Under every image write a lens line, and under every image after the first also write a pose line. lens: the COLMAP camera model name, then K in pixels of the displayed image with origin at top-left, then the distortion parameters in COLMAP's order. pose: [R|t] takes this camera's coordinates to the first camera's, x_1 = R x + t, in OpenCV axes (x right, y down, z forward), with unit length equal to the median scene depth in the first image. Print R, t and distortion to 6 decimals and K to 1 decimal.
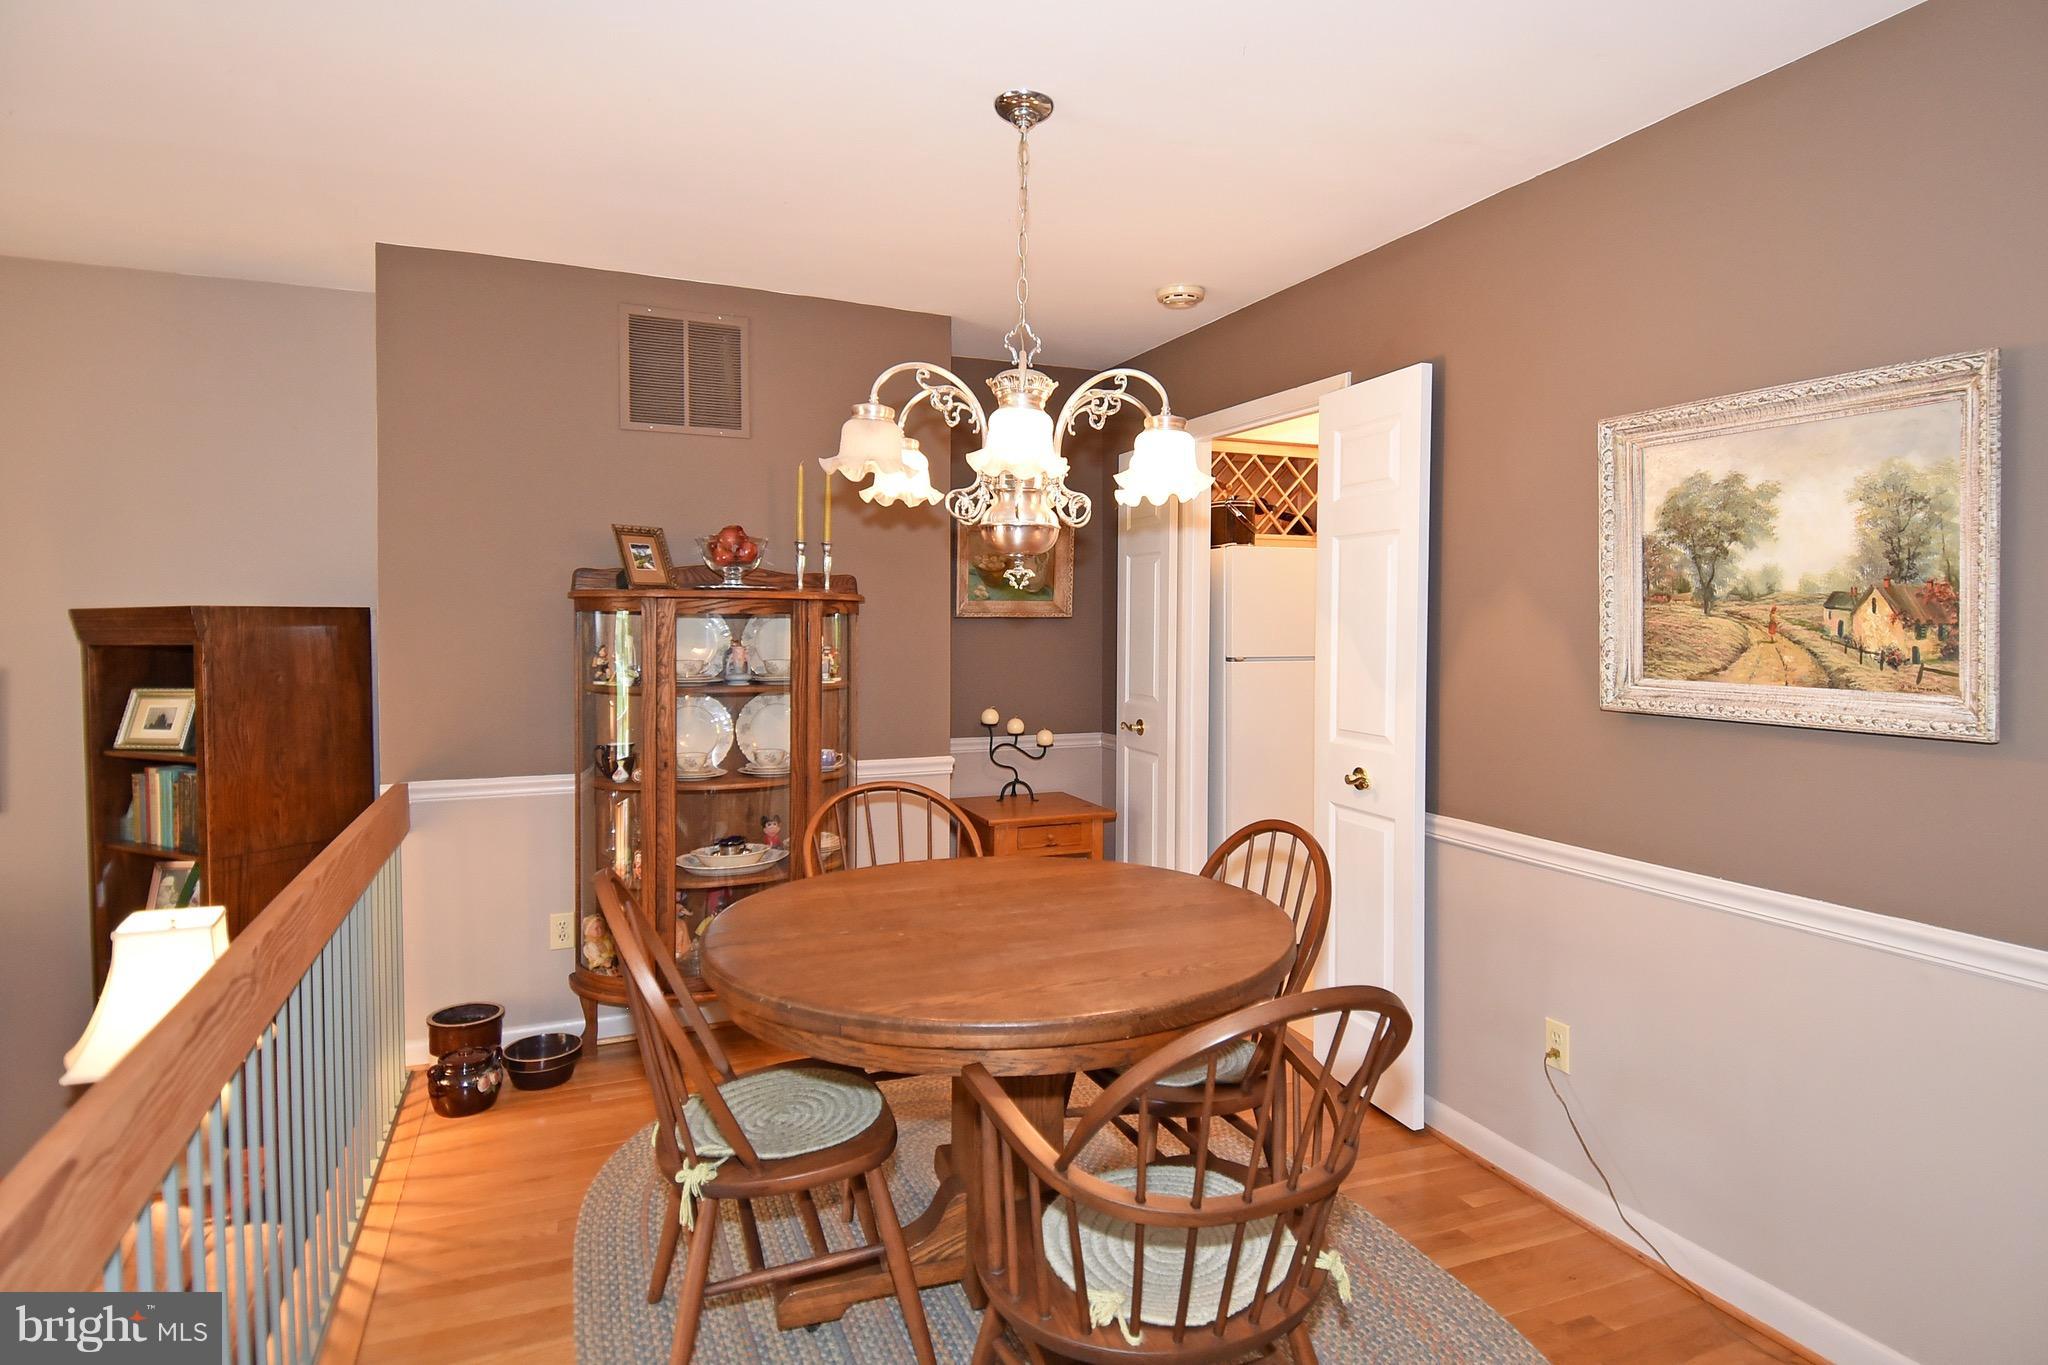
lens RADIAL K [[1068.8, 0, 1024.7], [0, 1068.8, 672.6], [0, 0, 1]] dist [0.009156, -0.014338]
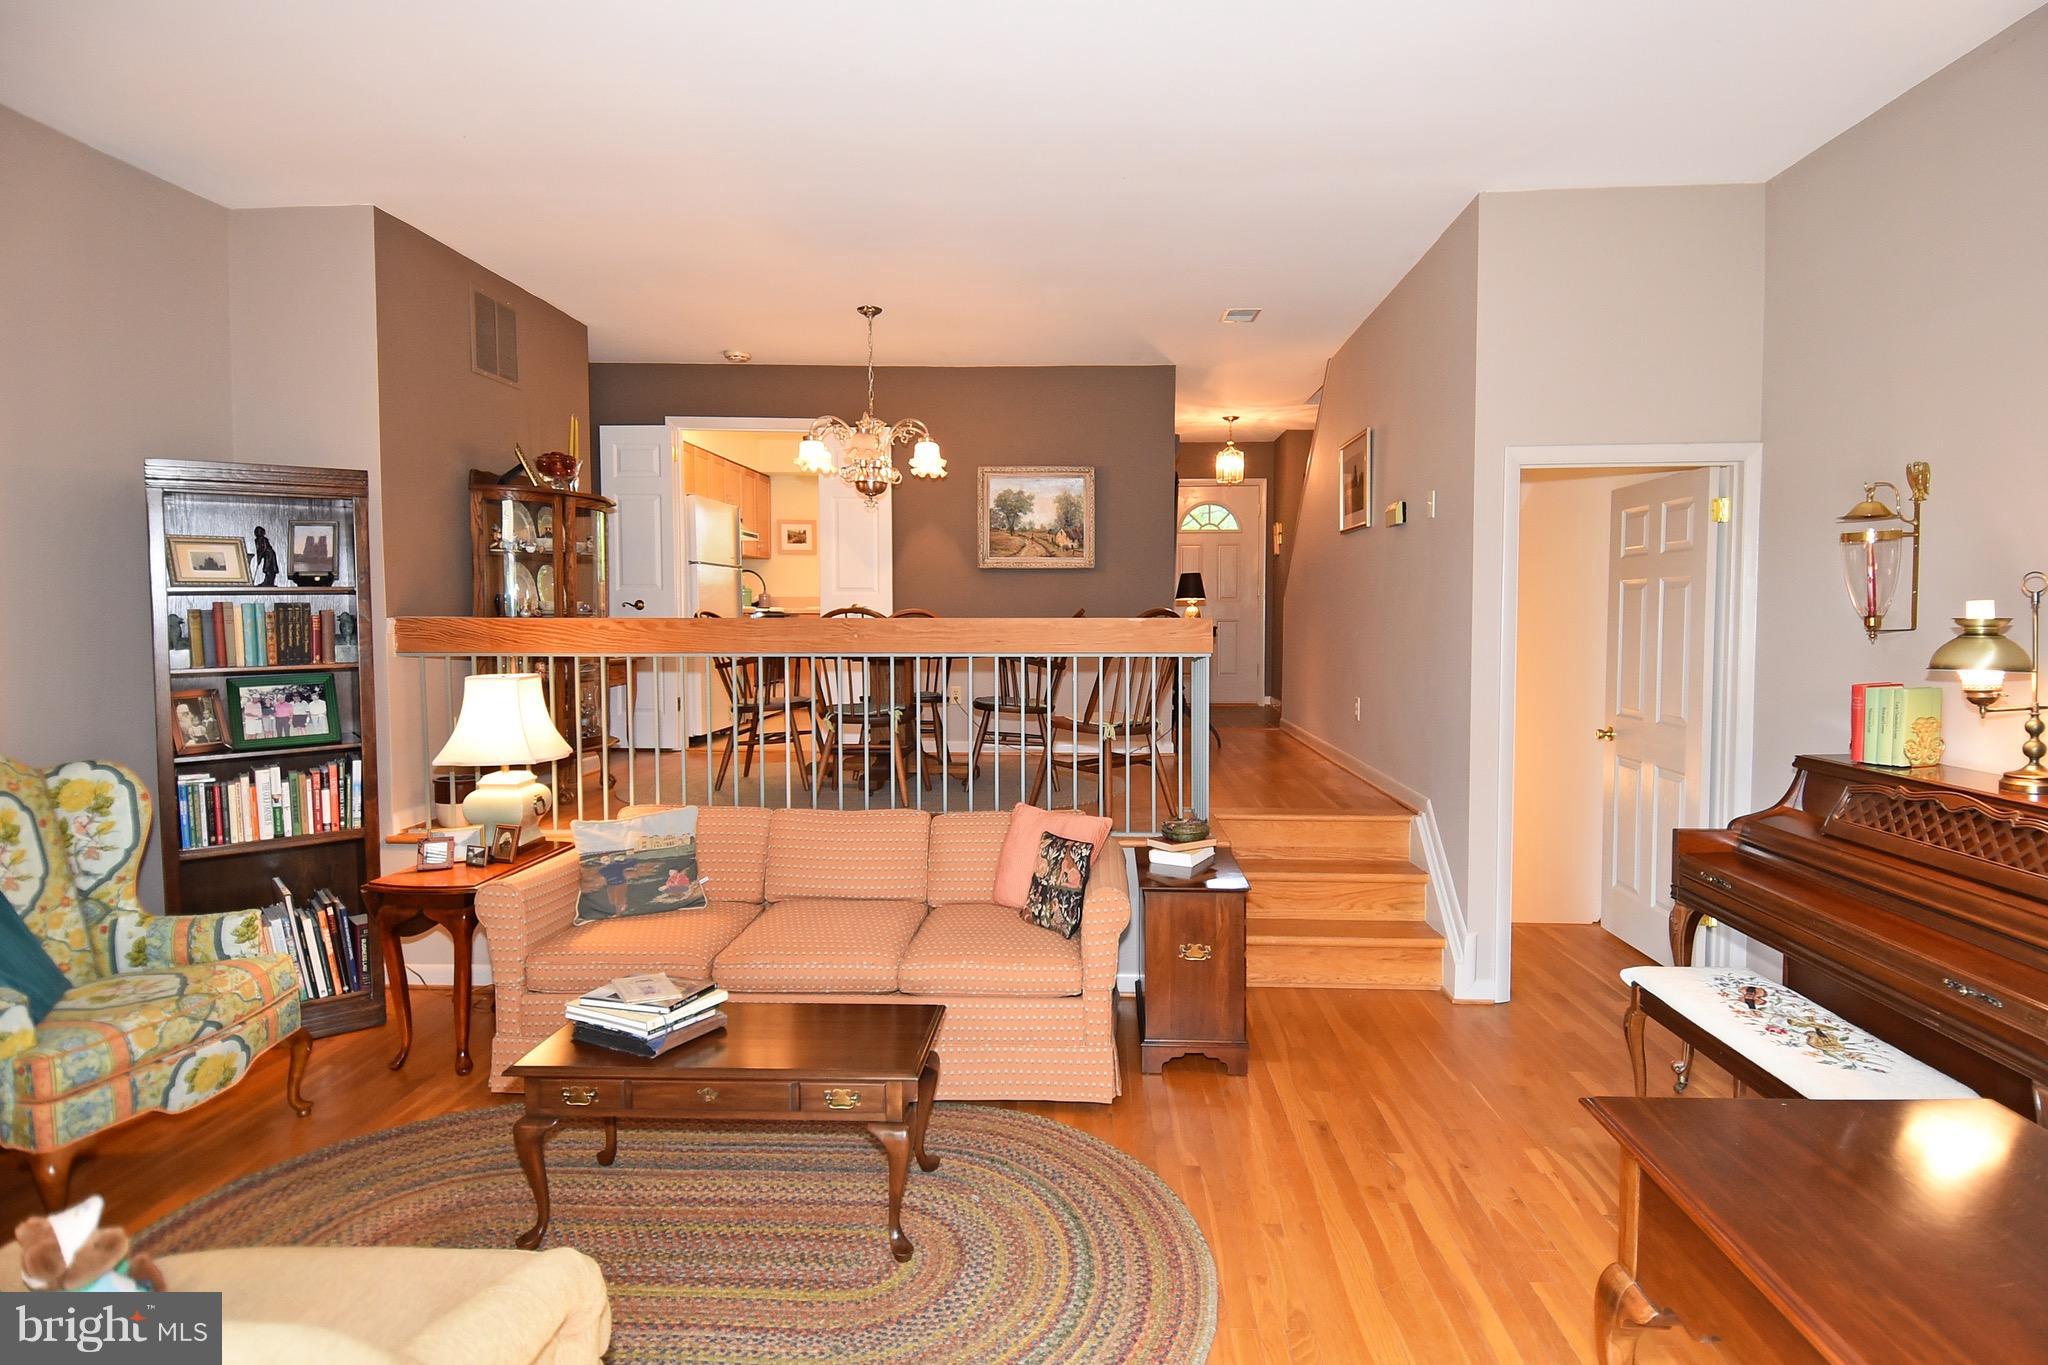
lens RADIAL K [[1068.8, 0, 1072.2], [0, 1068.8, 672.6], [0, 0, 1]] dist [0.009156, -0.014338]
pose [[0.421407, -0.055146, 0.905193, -1.493843], [0.041850, 0.998269, 0.041334, 0.156724], [-0.905906, 0.020464, 0.422985, -0.320342]]
